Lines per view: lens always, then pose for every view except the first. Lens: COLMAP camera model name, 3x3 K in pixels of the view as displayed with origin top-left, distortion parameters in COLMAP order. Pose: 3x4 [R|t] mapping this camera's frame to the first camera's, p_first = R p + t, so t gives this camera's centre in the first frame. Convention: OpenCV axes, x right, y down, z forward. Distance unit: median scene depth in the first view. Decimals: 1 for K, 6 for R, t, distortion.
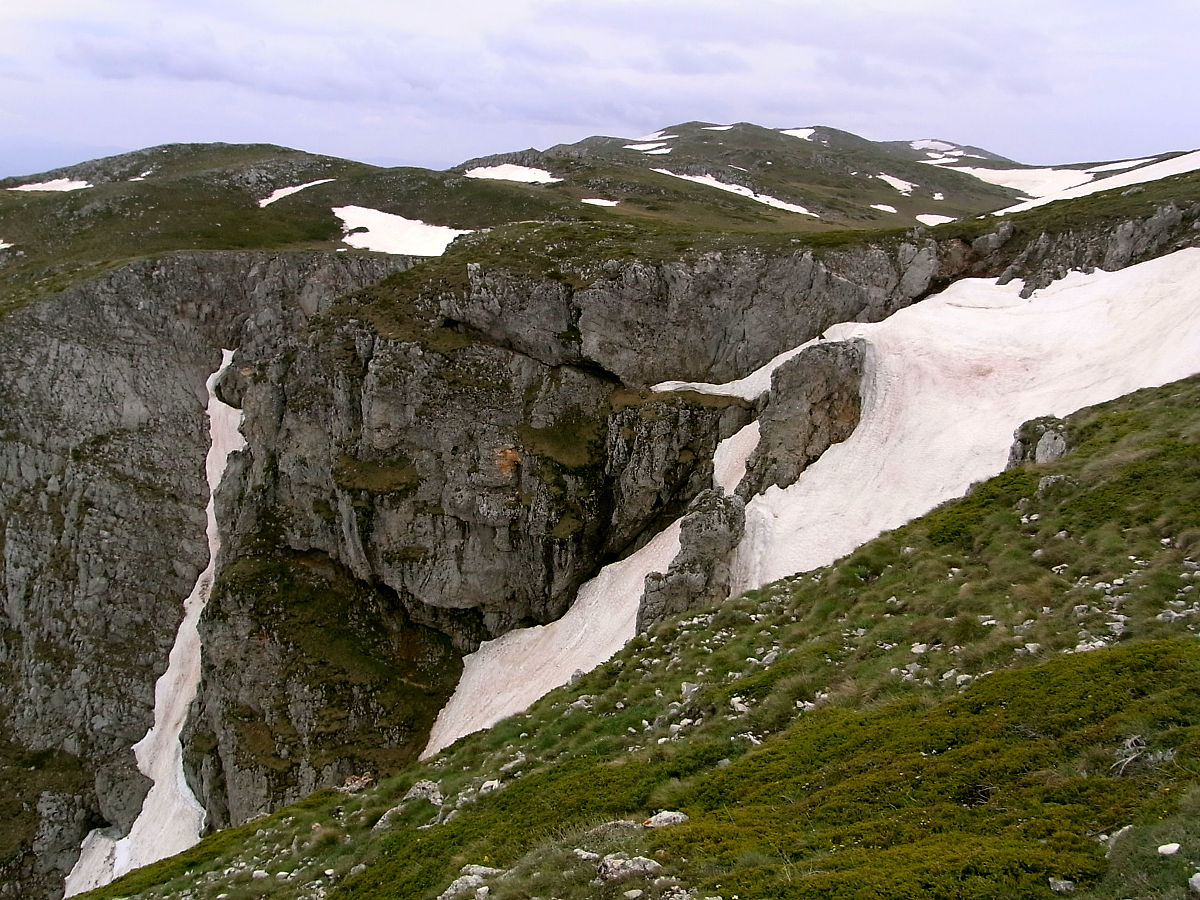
lens RADIAL K [[1139.4, 0, 600.0], [0, 1139.4, 450.0], [0, 0, 1]] dist [-0.000964, -0.003346]
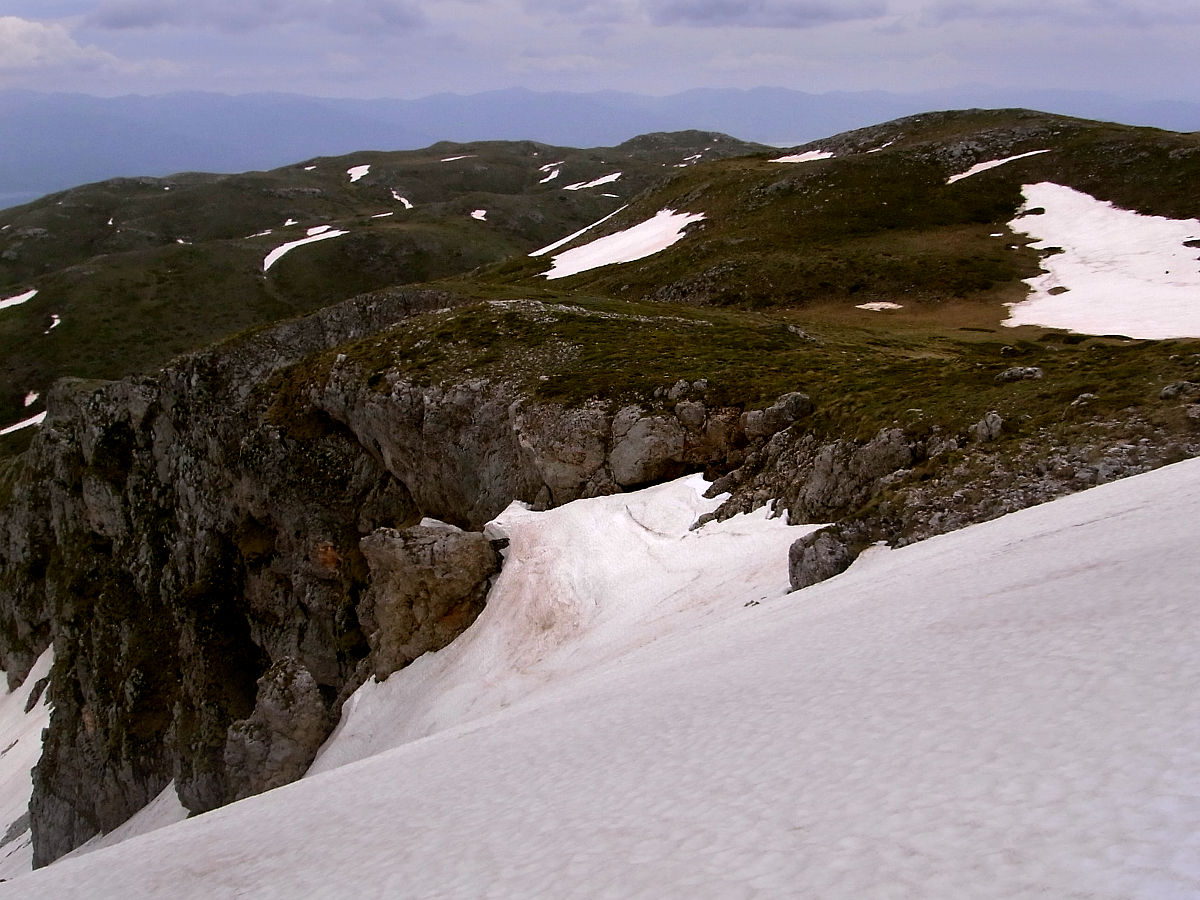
lens RADIAL K [[1071.0, 0, 600.0], [0, 1071.0, 450.0], [0, 0, 1]] dist [0.014564, 0.003535]
pose [[0.682388, 0.191970, -0.705332, 0.595503], [-0.141976, 0.981332, 0.129731, -0.195670], [0.717070, 0.011613, 0.696905, 0.426468]]
